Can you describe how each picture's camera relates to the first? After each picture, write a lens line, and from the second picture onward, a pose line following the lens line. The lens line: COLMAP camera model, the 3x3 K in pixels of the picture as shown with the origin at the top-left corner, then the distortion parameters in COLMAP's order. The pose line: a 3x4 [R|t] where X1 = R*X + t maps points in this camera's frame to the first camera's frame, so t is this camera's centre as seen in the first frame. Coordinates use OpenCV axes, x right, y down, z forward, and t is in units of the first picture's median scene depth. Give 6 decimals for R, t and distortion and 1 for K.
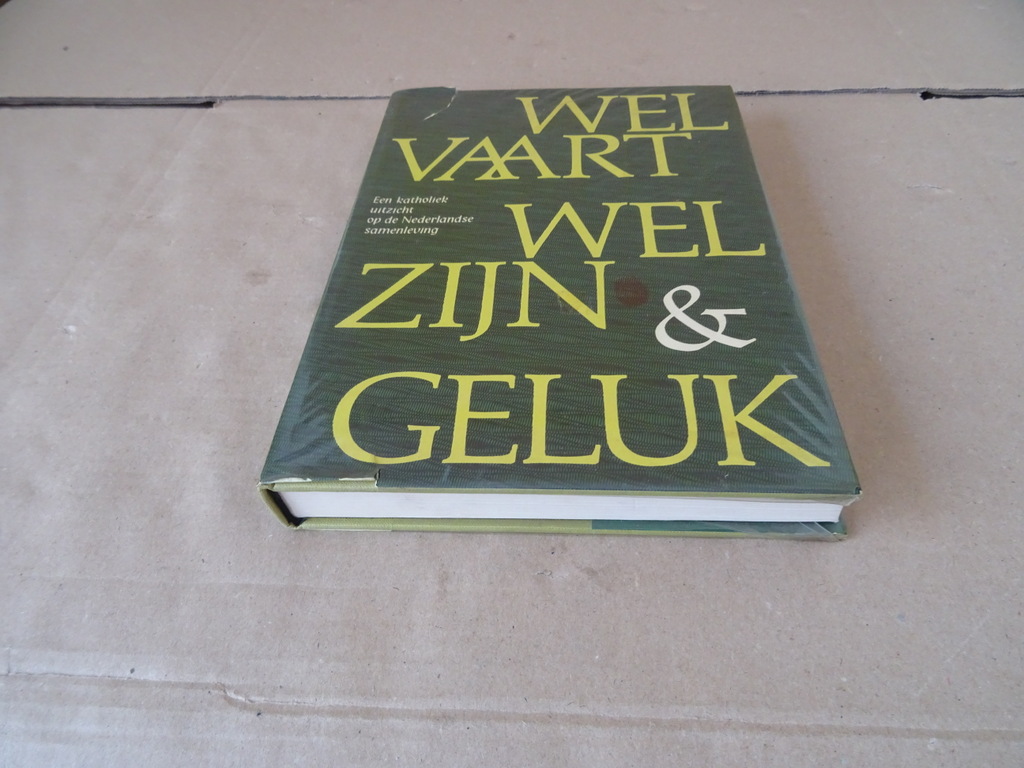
lens RADIAL K [[729.9, 0, 522.0], [0, 729.9, 378.9], [0, 0, 1]] dist [0.013949, -0.033787]
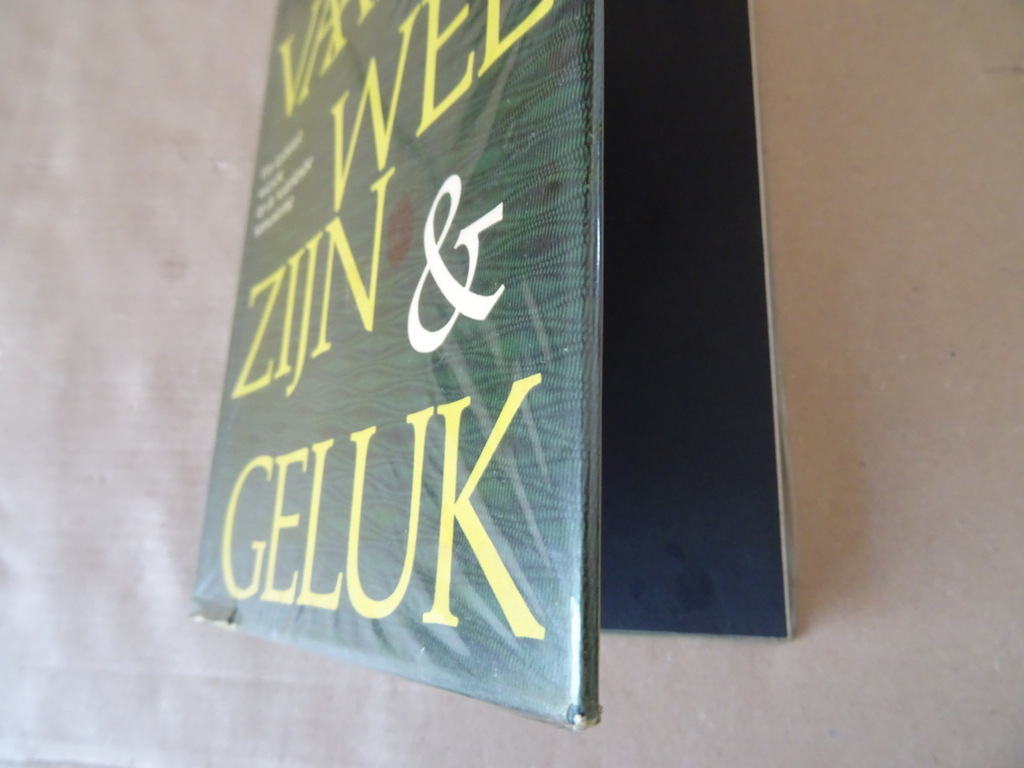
lens RADIAL K [[729.9, 0, 513.9], [0, 729.9, 383.8], [0, 0, 1]] dist [0.013949, -0.033787]
pose [[0.626860, -0.219186, -0.747666, 0.590341], [0.522089, 0.830471, 0.194270, -0.080666], [0.578333, -0.512128, 0.635024, 0.601190]]
